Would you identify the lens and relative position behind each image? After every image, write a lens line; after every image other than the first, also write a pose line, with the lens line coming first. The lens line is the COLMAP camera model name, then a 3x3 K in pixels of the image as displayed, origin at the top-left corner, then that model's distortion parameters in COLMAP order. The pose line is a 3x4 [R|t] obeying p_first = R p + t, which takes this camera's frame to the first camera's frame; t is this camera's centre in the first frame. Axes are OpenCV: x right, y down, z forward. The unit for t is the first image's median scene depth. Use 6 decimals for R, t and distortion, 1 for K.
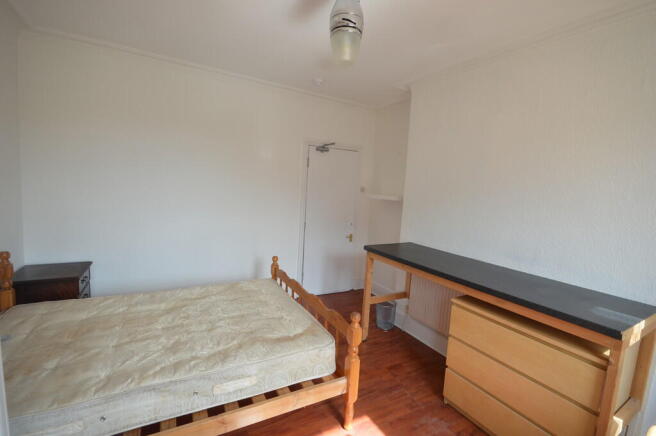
lens RADIAL K [[294.5, 0, 328.0], [0, 294.5, 218.0], [0, 0, 1]] dist [0.025830, -0.000104]
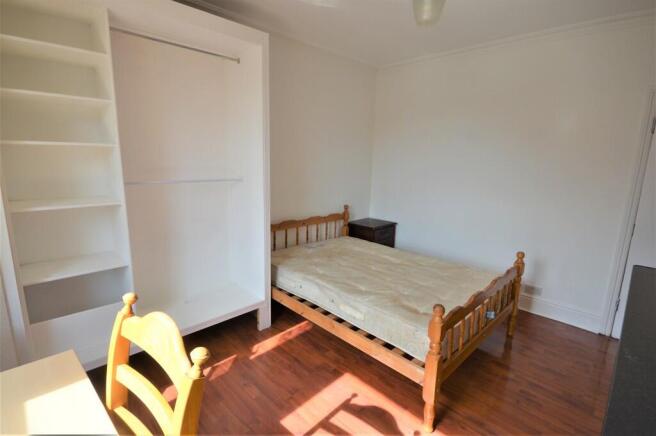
lens RADIAL K [[294.5, 0, 328.0], [0, 294.5, 218.0], [0, 0, 1]] dist [0.025830, -0.000104]
pose [[0.285115, 0.122901, -0.950581, 0.852570], [-0.096570, 0.990382, 0.099082, 0.008846], [0.953616, 0.063548, 0.294241, 0.444969]]
